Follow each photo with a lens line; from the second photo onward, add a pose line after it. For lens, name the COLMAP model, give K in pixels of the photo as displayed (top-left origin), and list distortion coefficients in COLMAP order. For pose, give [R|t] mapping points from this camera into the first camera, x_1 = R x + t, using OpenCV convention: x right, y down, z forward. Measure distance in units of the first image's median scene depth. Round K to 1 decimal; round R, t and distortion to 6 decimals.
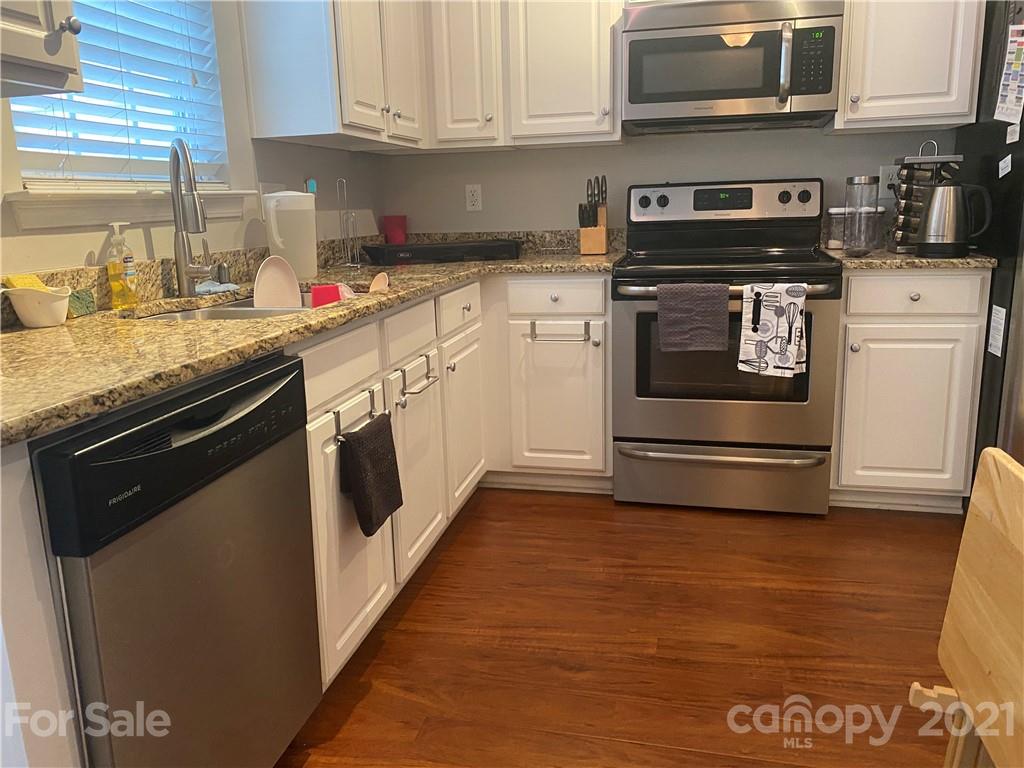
lens RADIAL K [[789.0, 0, 503.5], [0, 789.0, 384.2], [0, 0, 1]] dist [0.031872, -0.047043]
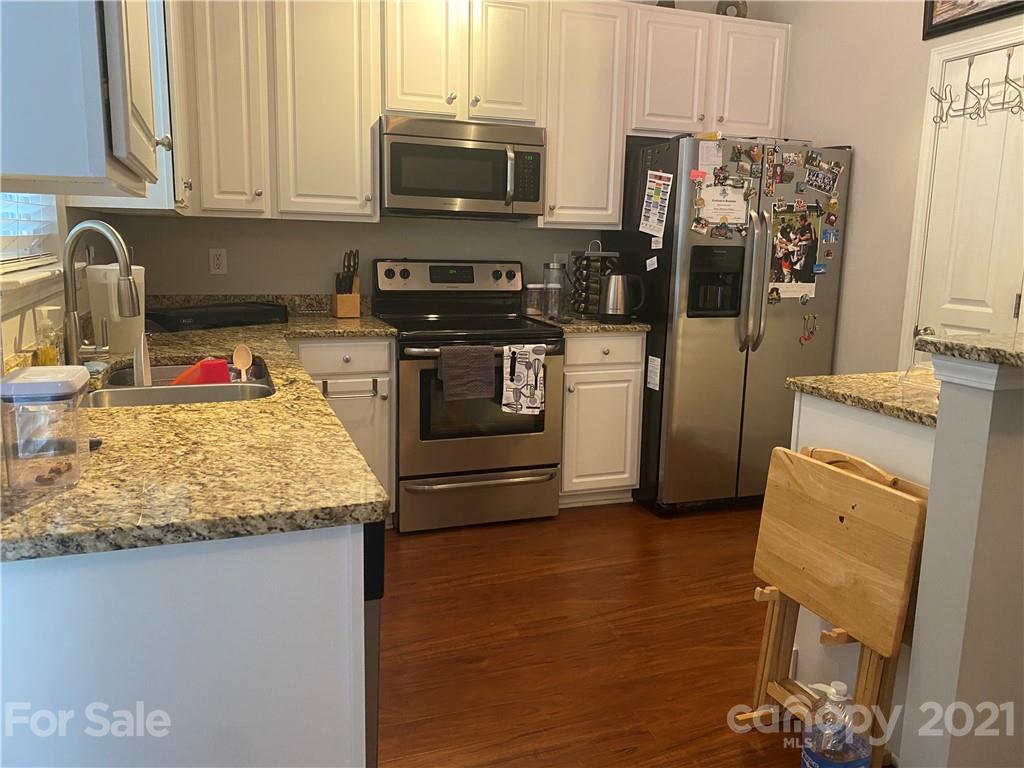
lens RADIAL K [[789.0, 0, 511.8], [0, 789.0, 390.8], [0, 0, 1]] dist [0.031872, -0.047043]
pose [[0.824308, -0.056523, 0.563313, -0.392951], [0.078726, 0.996781, -0.015184, -0.030042], [-0.560641, 0.056864, 0.826104, -0.064504]]
